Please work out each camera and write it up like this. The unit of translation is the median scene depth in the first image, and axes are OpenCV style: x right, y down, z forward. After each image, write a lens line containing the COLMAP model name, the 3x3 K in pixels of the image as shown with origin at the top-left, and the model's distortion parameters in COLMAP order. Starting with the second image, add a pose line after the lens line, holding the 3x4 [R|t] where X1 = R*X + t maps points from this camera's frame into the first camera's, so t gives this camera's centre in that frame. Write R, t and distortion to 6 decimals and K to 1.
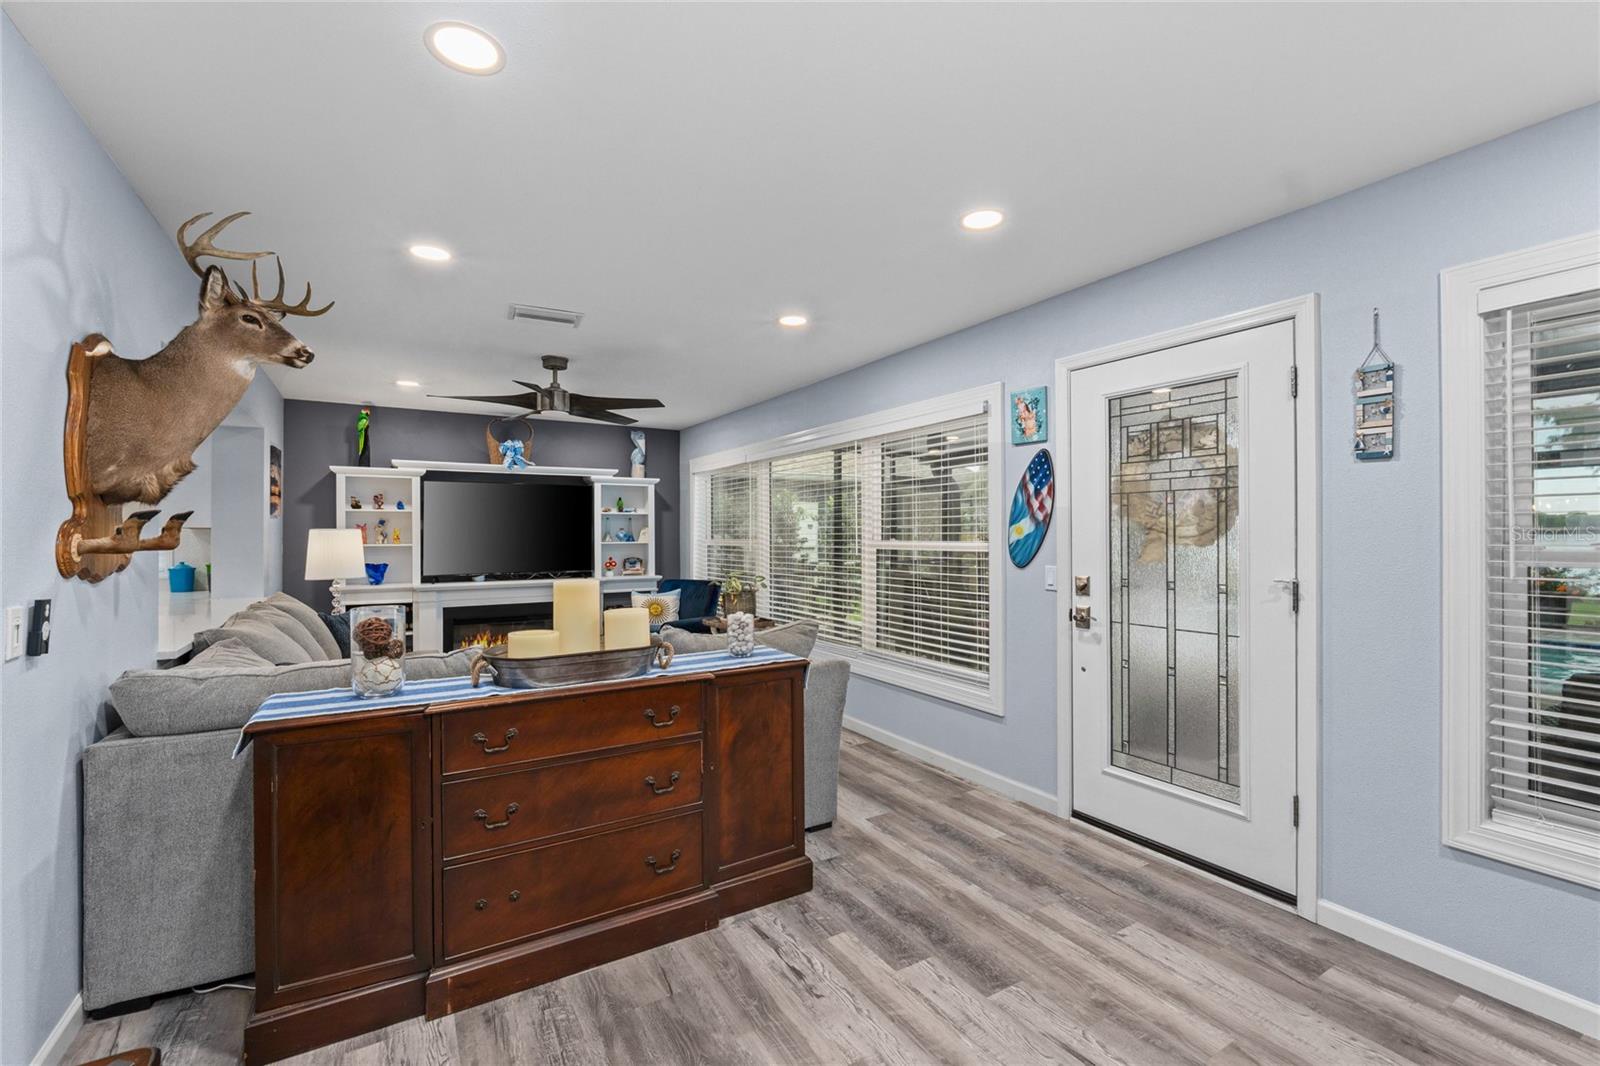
lens RADIAL K [[686.2, 0, 803.2], [0, 686.2, 532.9], [0, 0, 1]] dist [-0.002473, -0.000744]
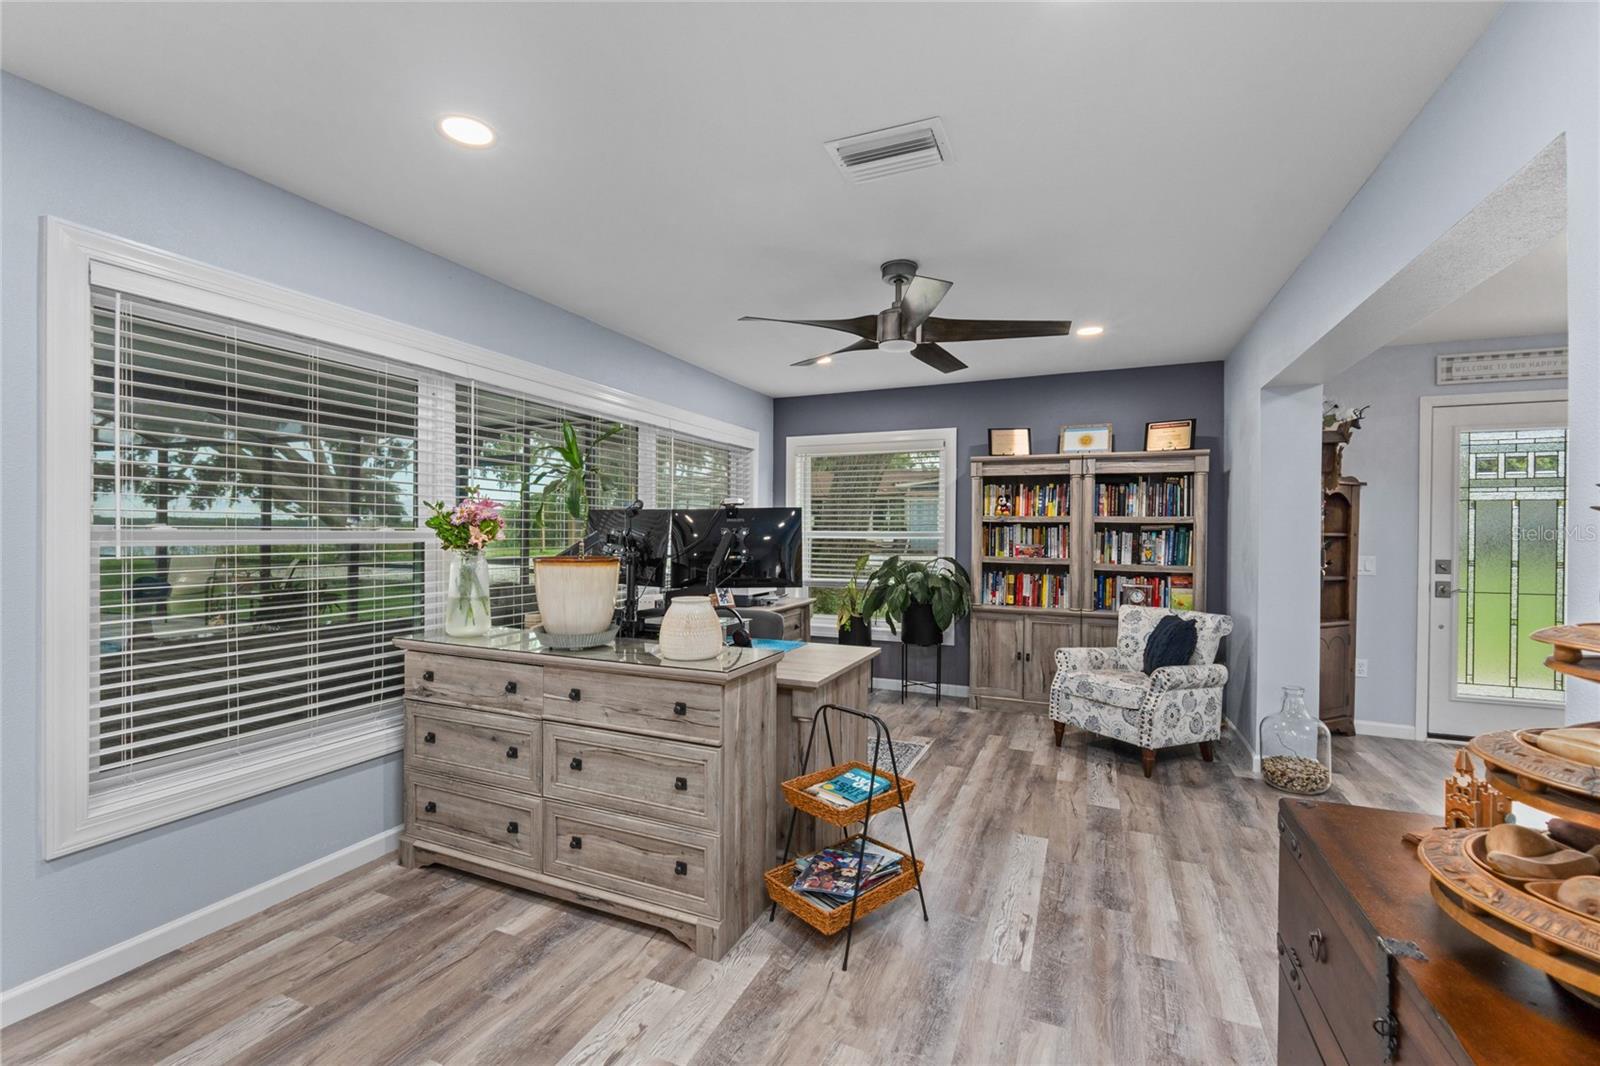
lens RADIAL K [[677.5, 0, 802.7], [0, 677.5, 535.4], [0, 0, 1]] dist [-0.005610, -0.000509]
pose [[-0.583373, -0.005005, 0.812189, -0.207747], [-0.006466, 0.999978, 0.001519, 0.014018], [-0.812179, -0.004365, -0.583392, 0.423262]]
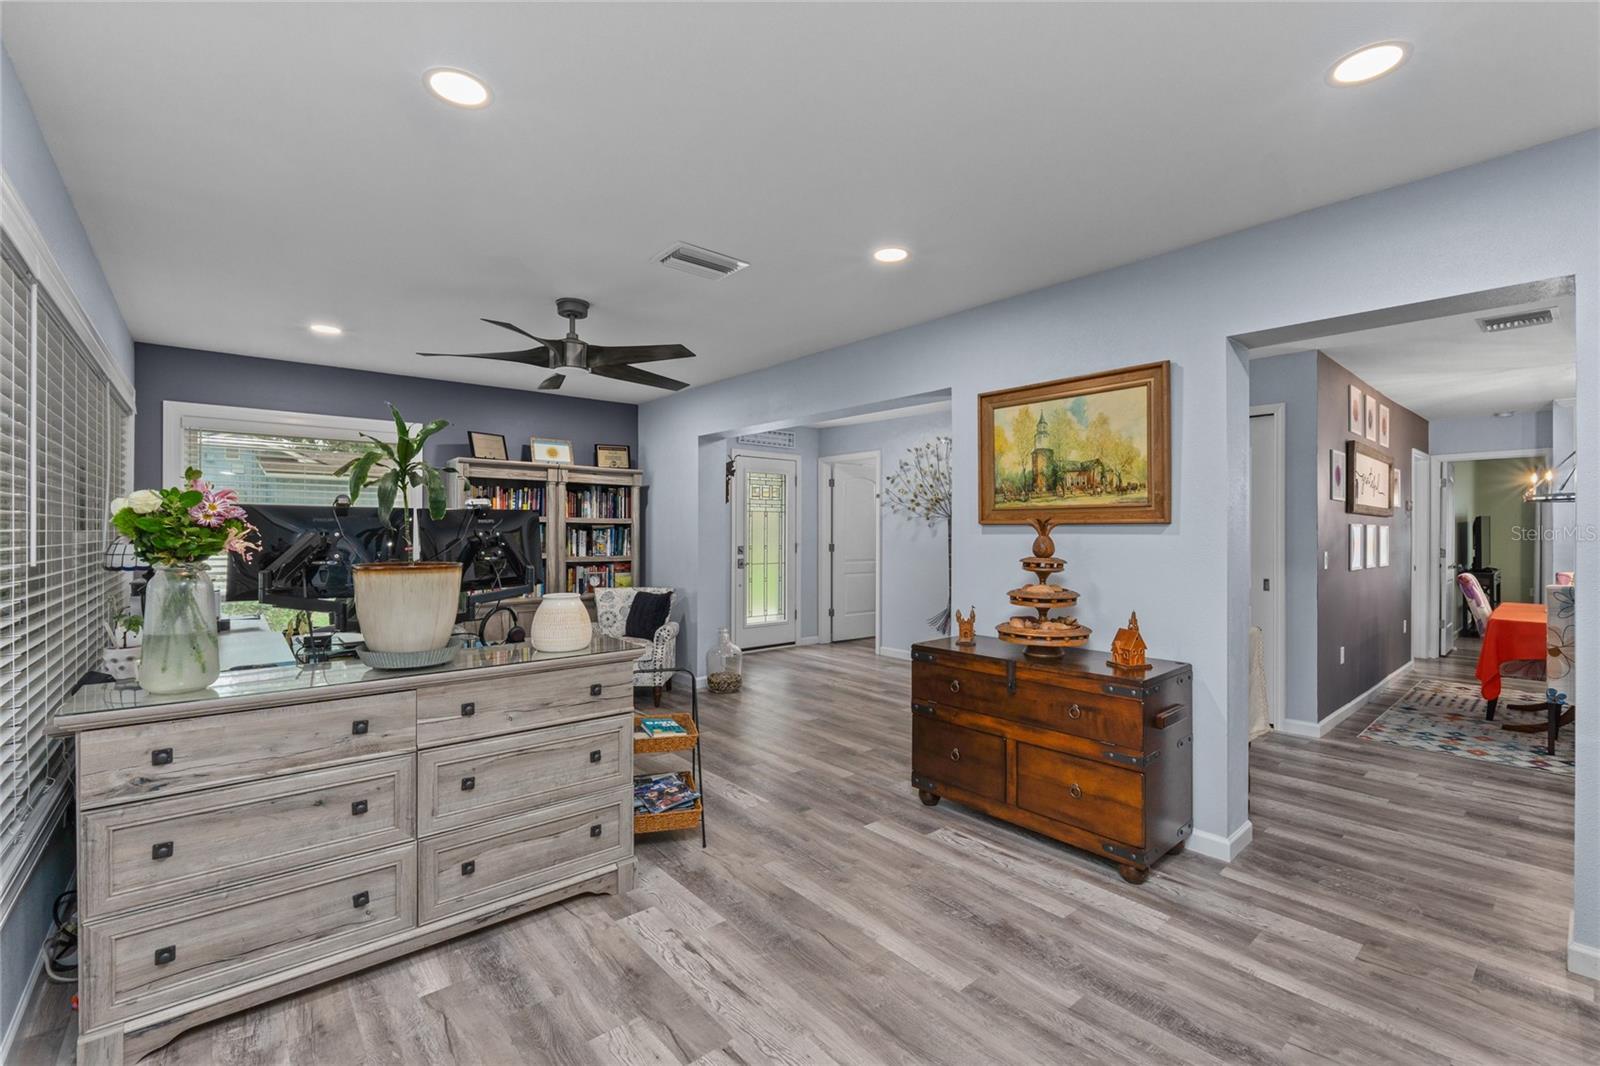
lens RADIAL K [[686.2, 0, 803.2], [0, 686.2, 532.9], [0, 0, 1]] dist [-0.002473, -0.000744]
pose [[-0.986883, 0.001647, -0.161427, 0.255530], [0.001616, 0.999999, 0.000326, 0.011539], [0.161428, 0.000060, -0.986885, 0.882066]]
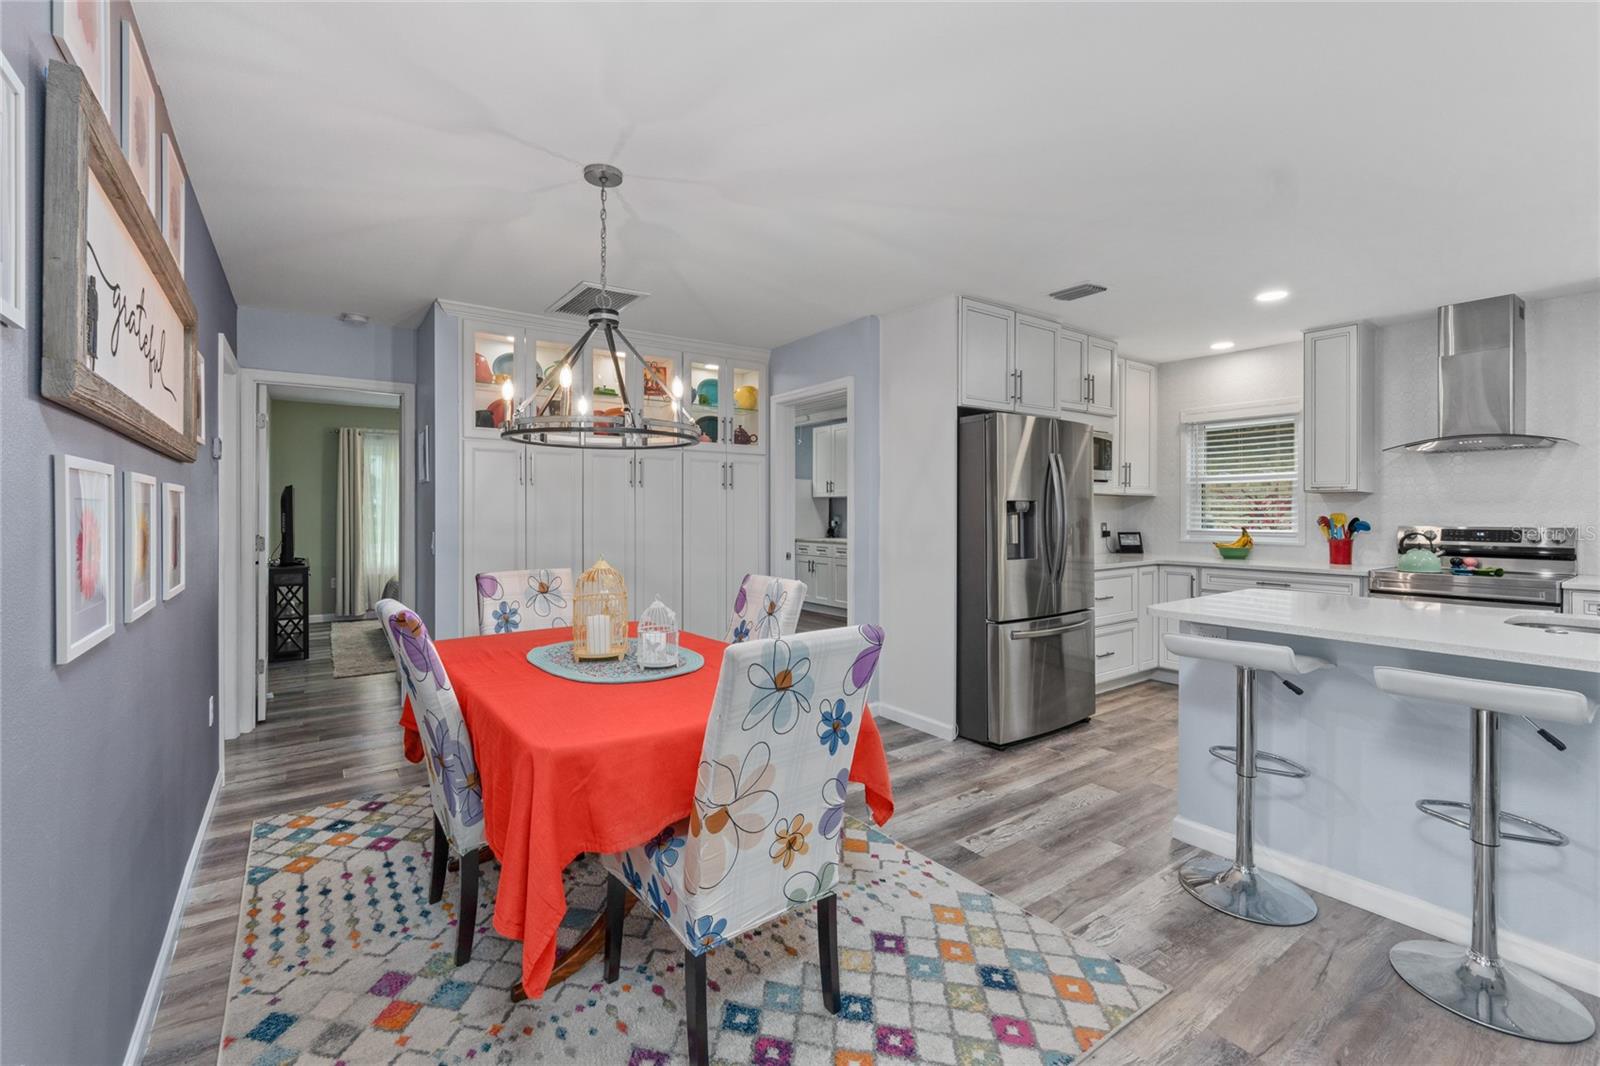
lens RADIAL K [[682.1, 0, 803.2], [0, 682.1, 514.1], [0, 0, 1]] dist [-0.004071, -0.000417]
pose [[0.079719, 0.004465, -0.996807, -0.758167], [0.004011, 0.999980, 0.004800, 0.023773], [0.996809, -0.004381, 0.079700, -0.024804]]
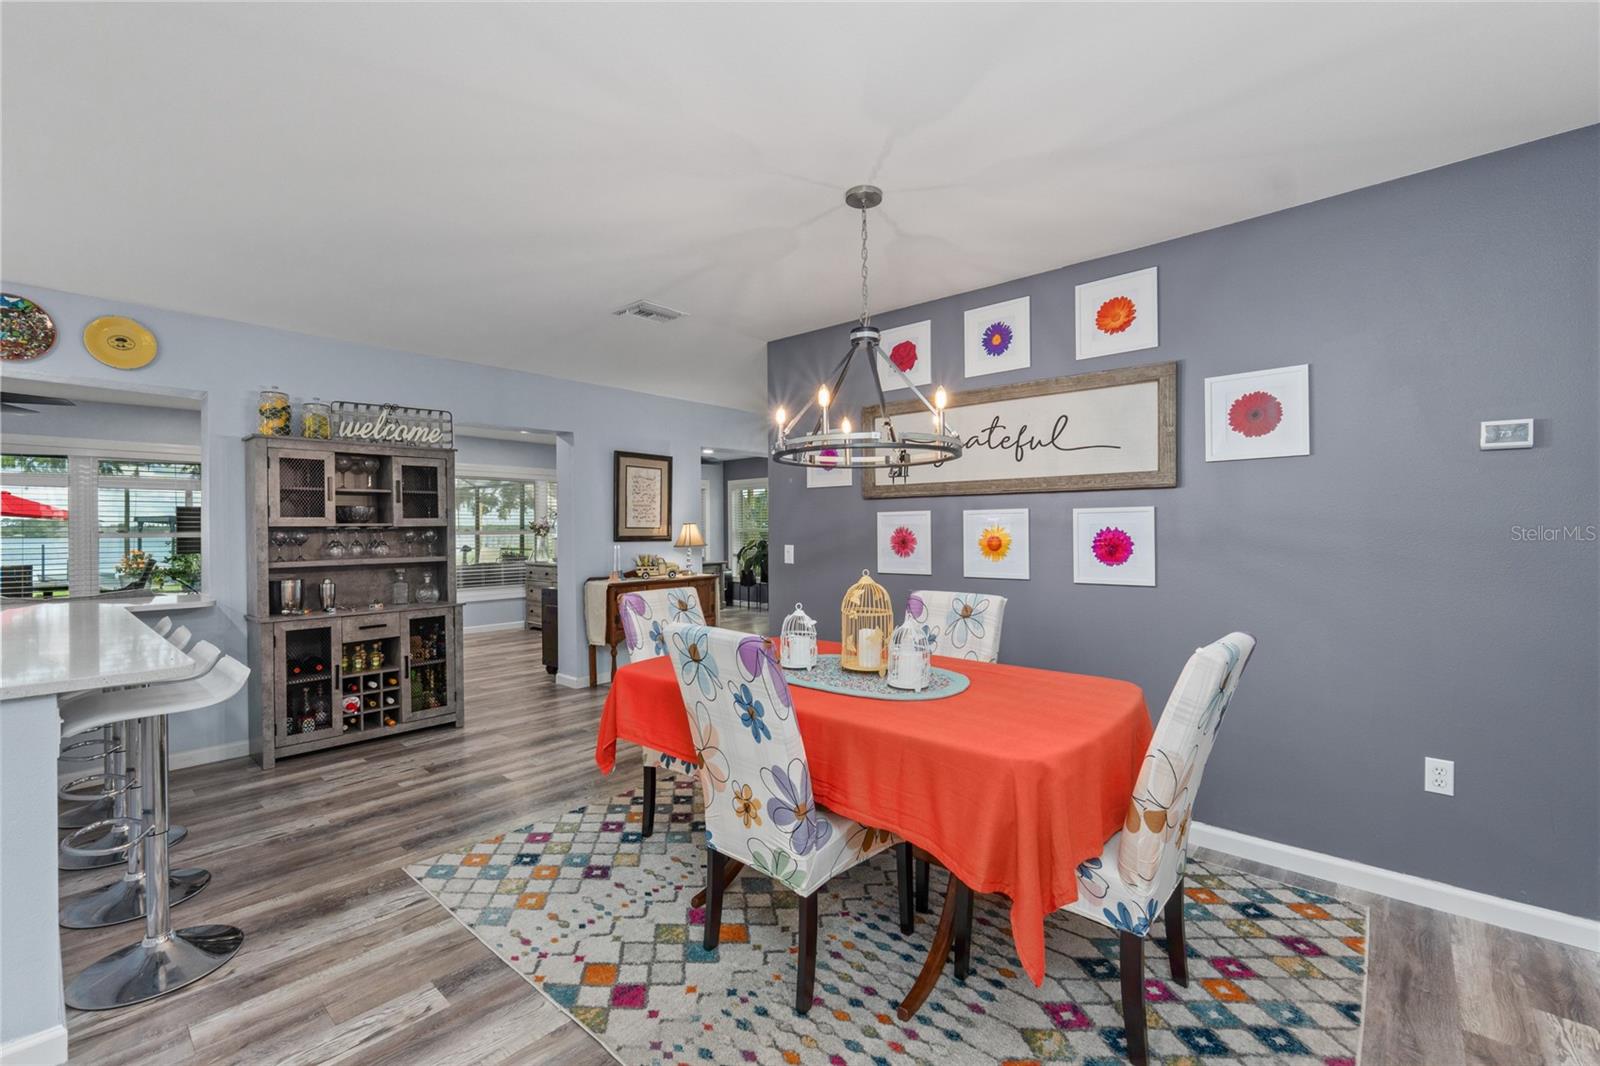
lens RADIAL K [[677.0, 0, 805.4], [0, 677.0, 528.5], [0, 0, 1]] dist [-0.002464, -0.000340]
pose [[-0.297874, 0.006319, 0.954584, -2.103626], [0.005933, 0.999971, -0.004768, 0.026145], [-0.954587, 0.004244, -0.297903, 0.095176]]
